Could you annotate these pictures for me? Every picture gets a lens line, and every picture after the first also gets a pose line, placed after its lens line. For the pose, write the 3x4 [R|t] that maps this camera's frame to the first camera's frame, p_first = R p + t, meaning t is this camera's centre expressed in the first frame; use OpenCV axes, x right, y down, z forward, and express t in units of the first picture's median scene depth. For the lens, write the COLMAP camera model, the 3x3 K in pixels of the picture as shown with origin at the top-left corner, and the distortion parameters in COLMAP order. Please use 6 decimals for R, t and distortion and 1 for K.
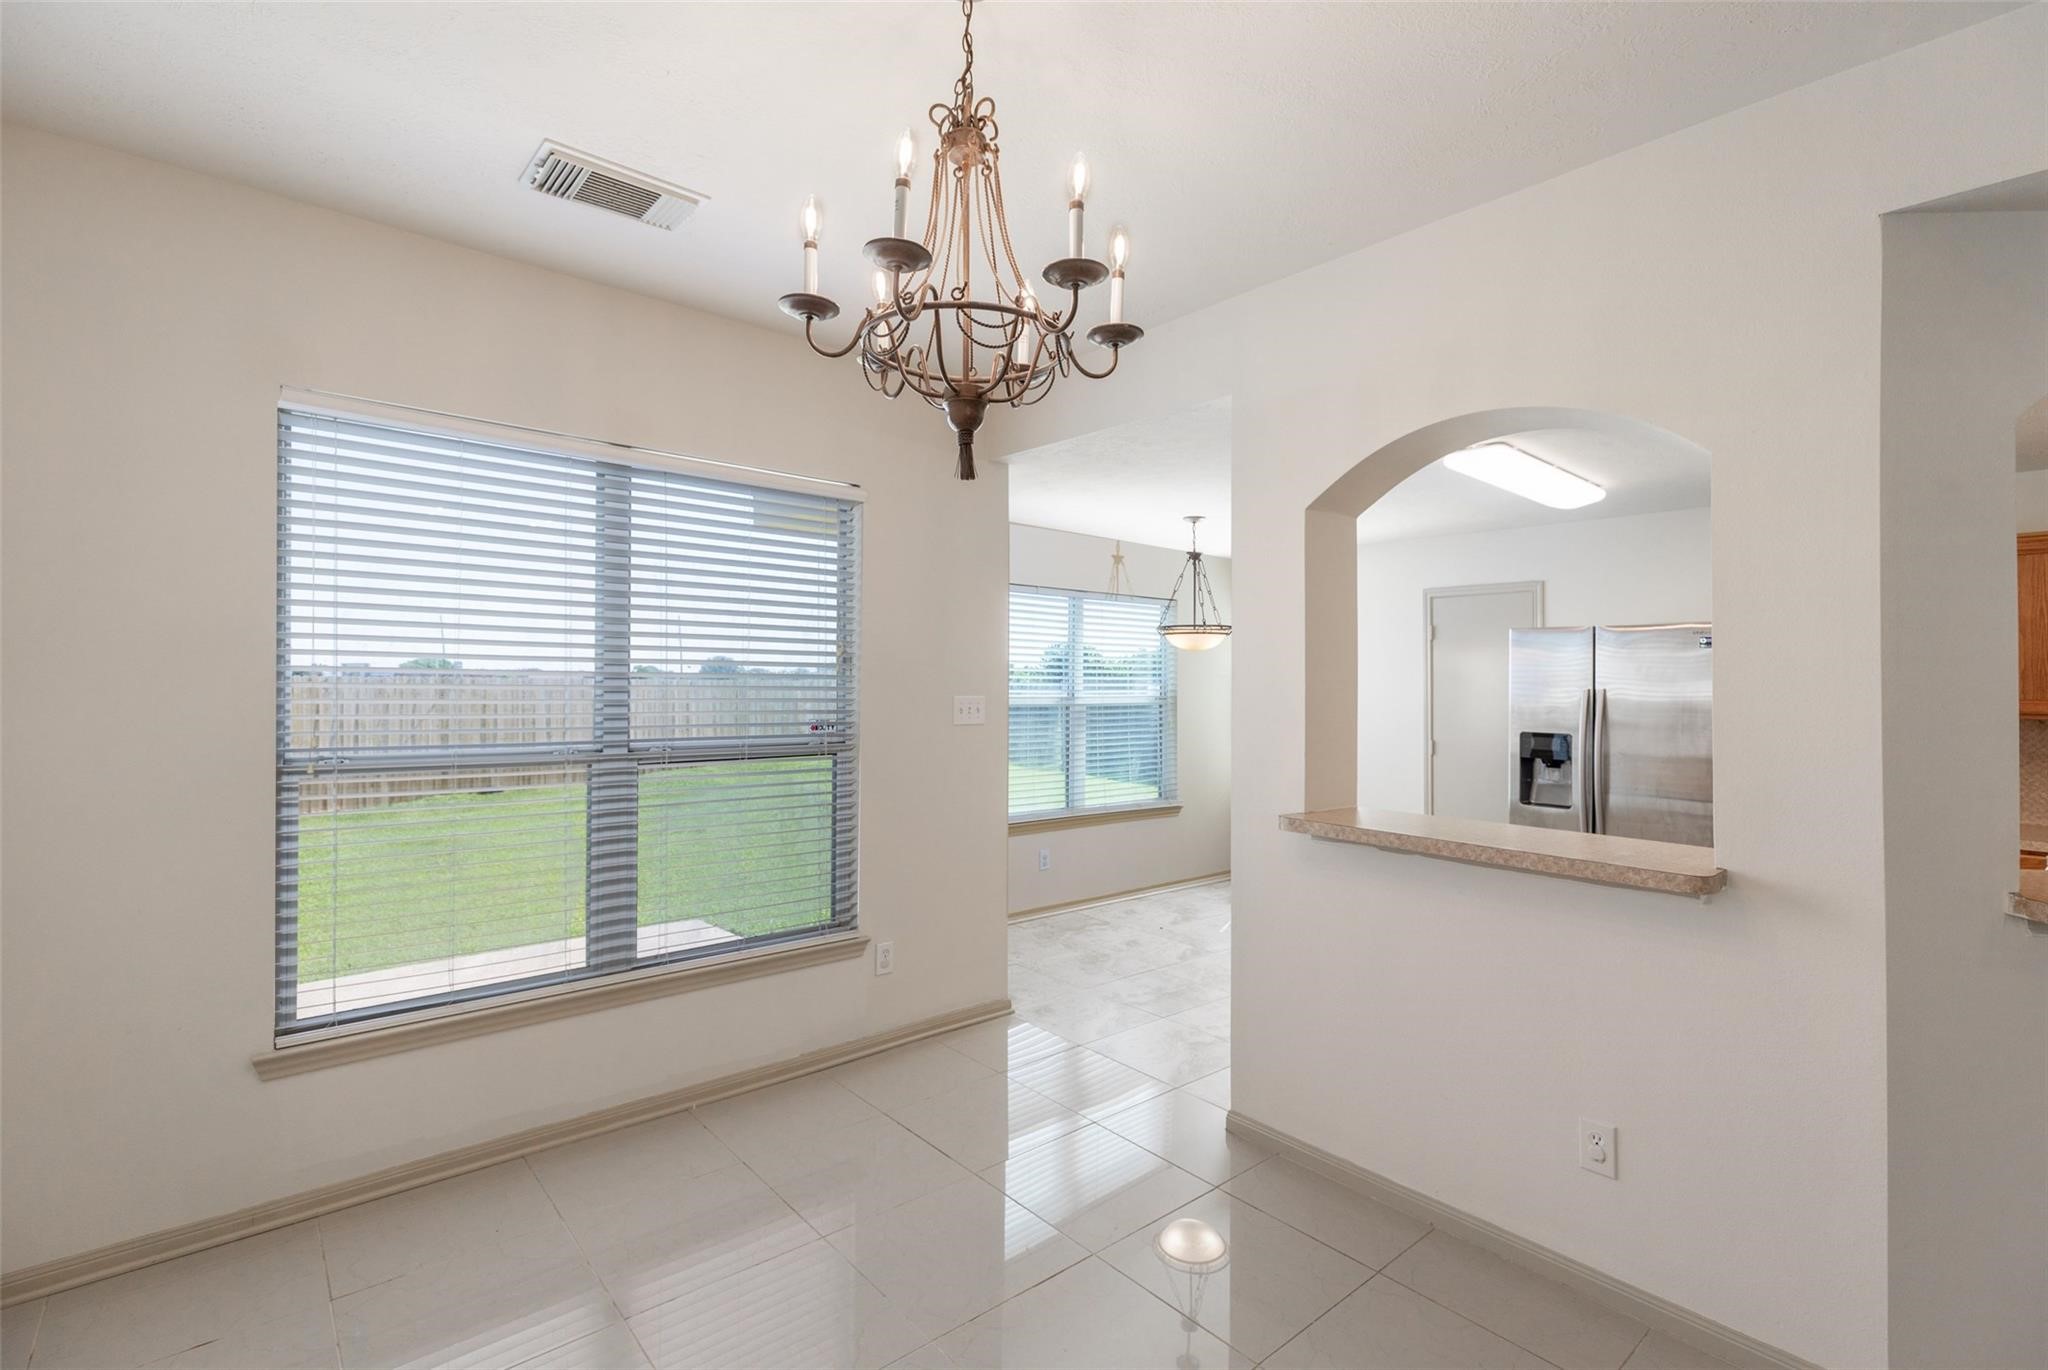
lens RADIAL K [[952.7, 0, 1024.0], [0, 952.7, 685.0], [0, 0, 1]] dist [-0.001106, -0.000164]
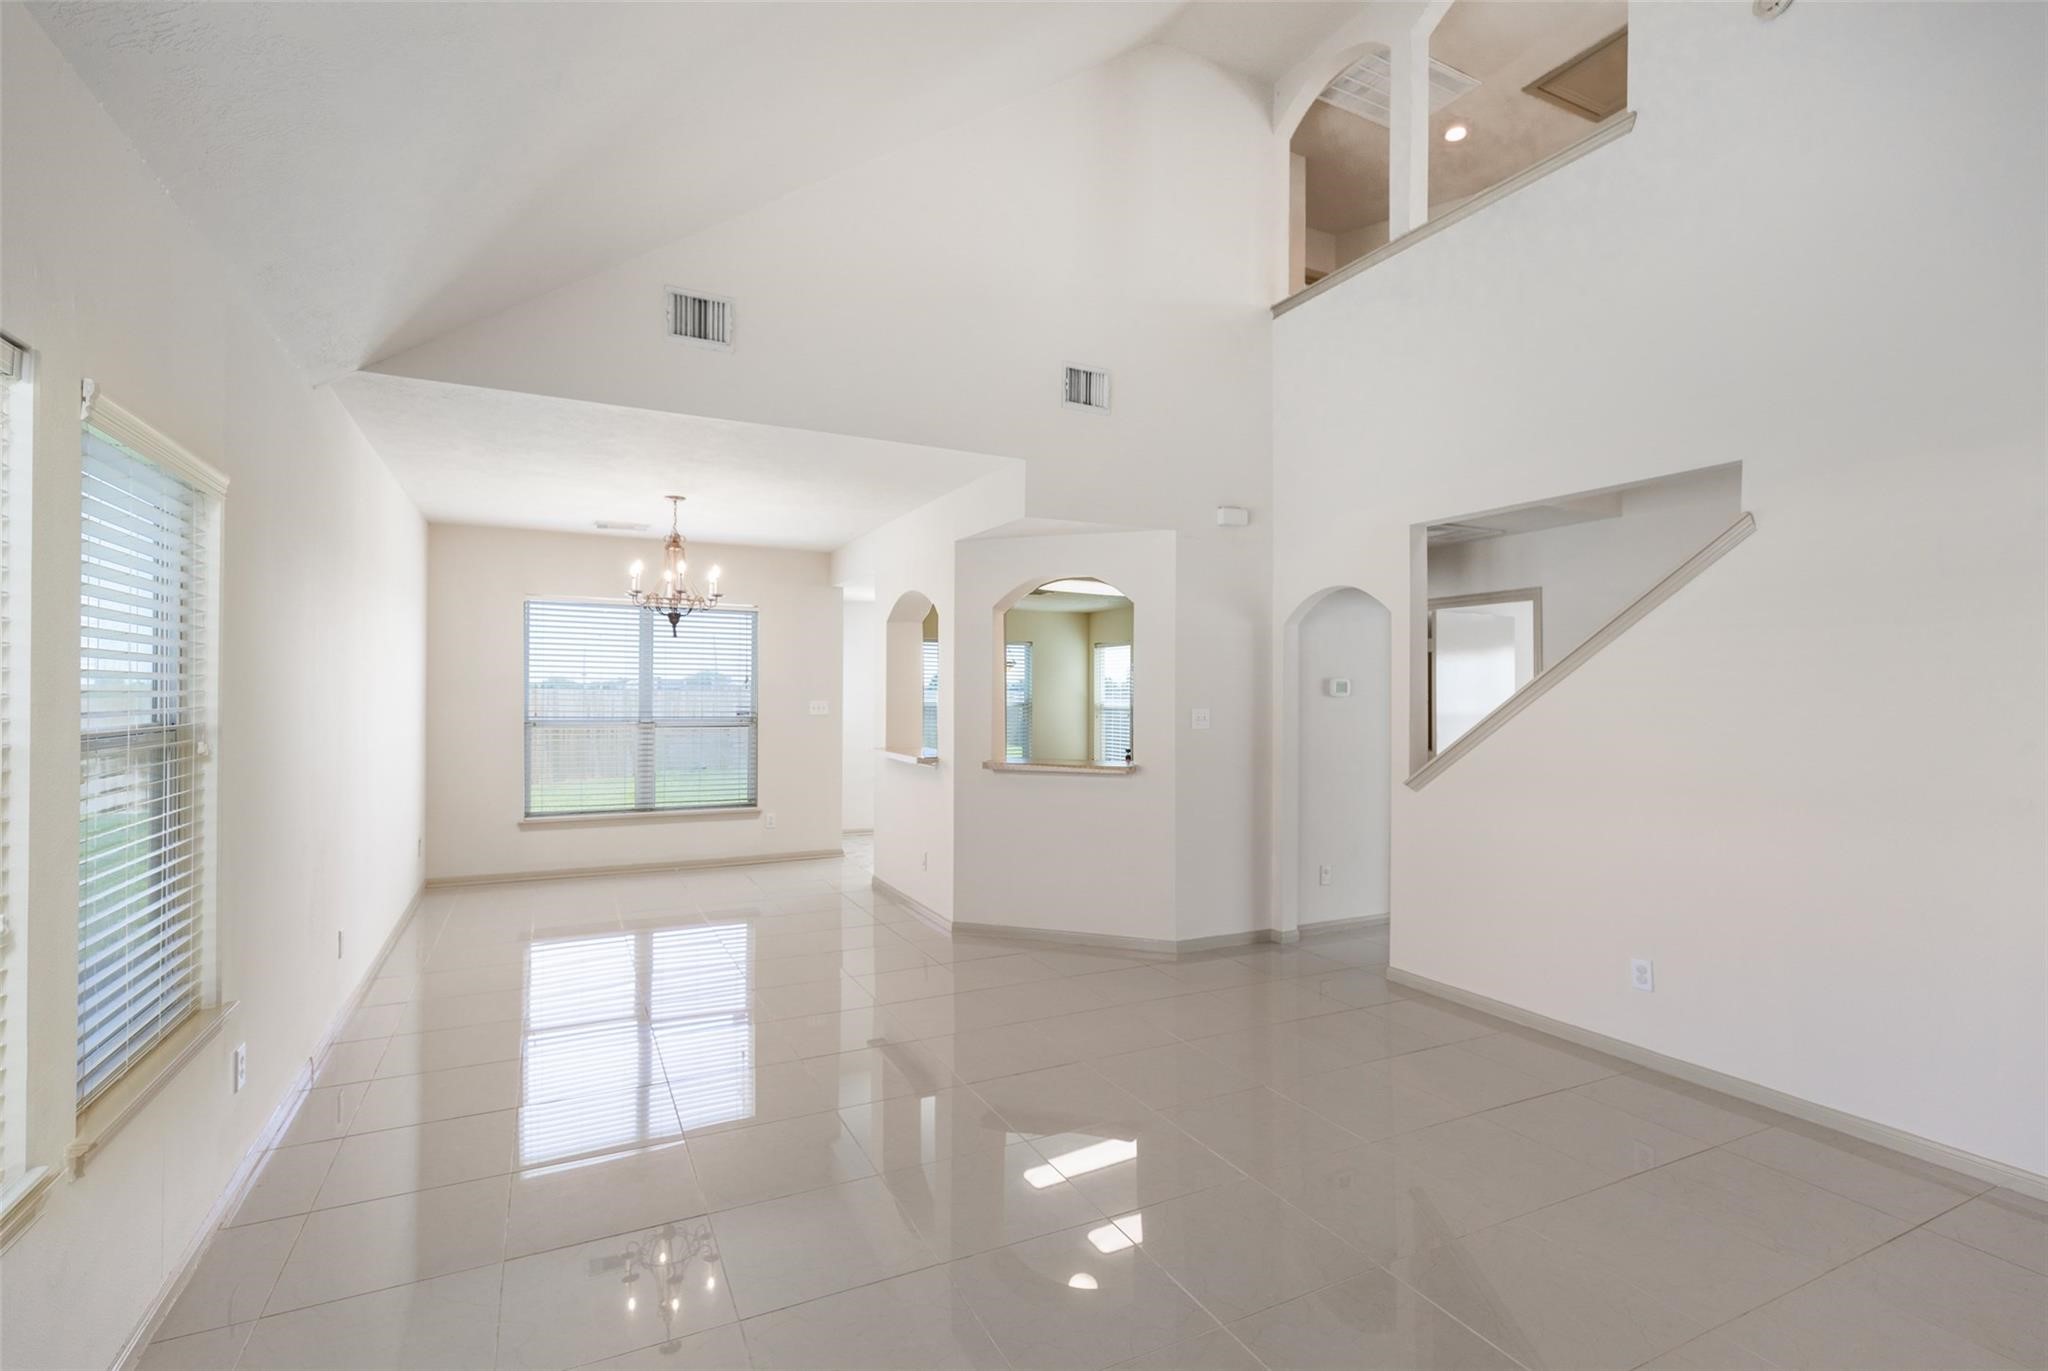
lens RADIAL K [[952.7, 0, 1024.0], [0, 952.7, 685.5], [0, 0, 1]] dist [-0.001106, -0.000164]
pose [[0.970065, -0.005214, -0.242791, 1.161192], [0.001696, 0.999891, -0.014696, 0.014455], [0.242841, 0.013844, 0.969967, -1.207243]]
